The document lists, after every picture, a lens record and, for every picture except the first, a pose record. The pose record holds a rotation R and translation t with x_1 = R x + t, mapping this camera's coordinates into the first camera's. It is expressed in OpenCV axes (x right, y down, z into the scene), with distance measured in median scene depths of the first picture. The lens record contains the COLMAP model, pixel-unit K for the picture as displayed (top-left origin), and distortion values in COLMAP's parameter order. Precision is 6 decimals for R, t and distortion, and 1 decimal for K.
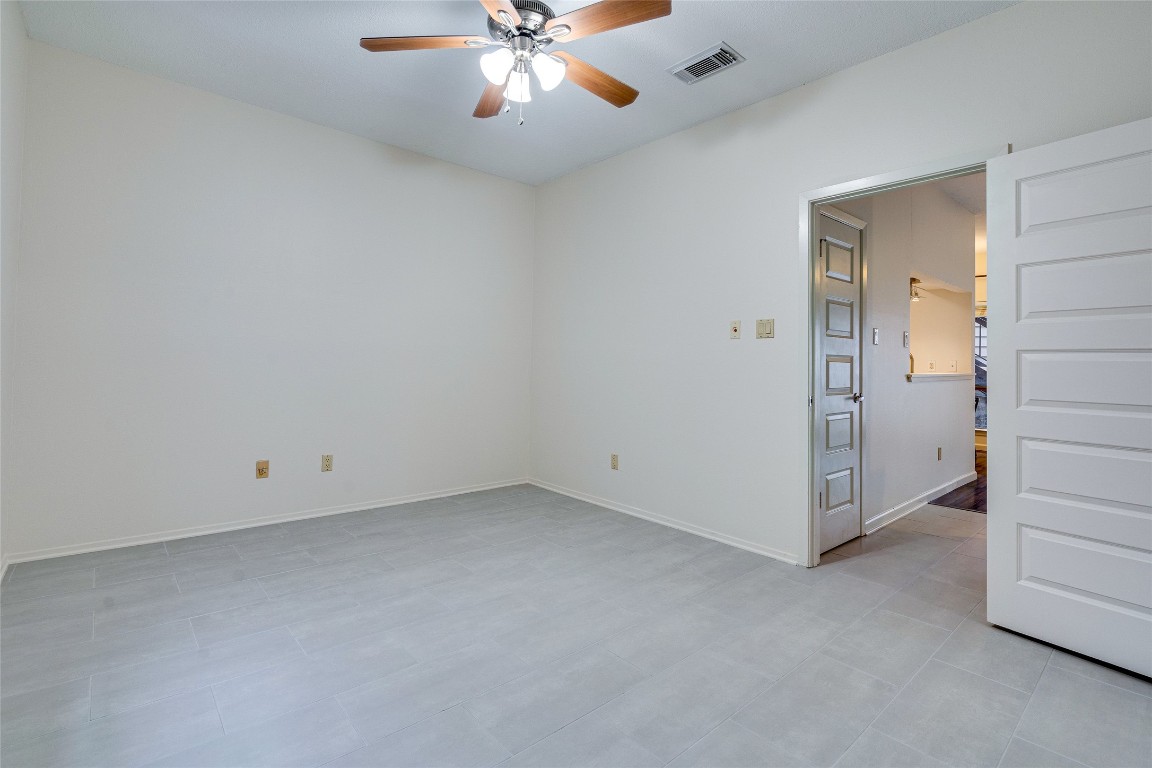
lens RADIAL K [[544.2, 0, 571.0], [0, 544.2, 361.3], [0, 0, 1]] dist [-0.001412, -0.000136]
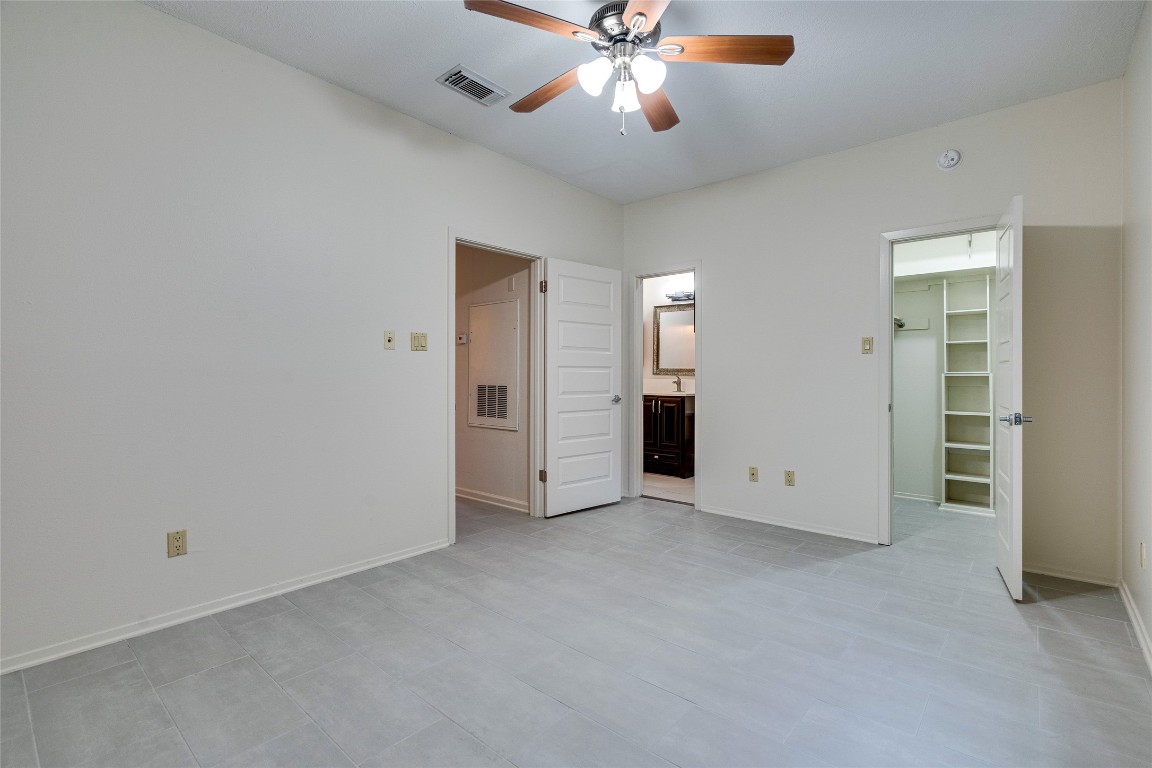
lens RADIAL K [[534.1, 0, 582.5], [0, 534.1, 385.9], [0, 0, 1]] dist [0.000196, 0.000574]
pose [[-0.153534, -0.038515, 0.987393, -0.741988], [-0.008477, 0.999255, 0.037660, -0.016659], [-0.988107, -0.002588, -0.153746, 0.874912]]
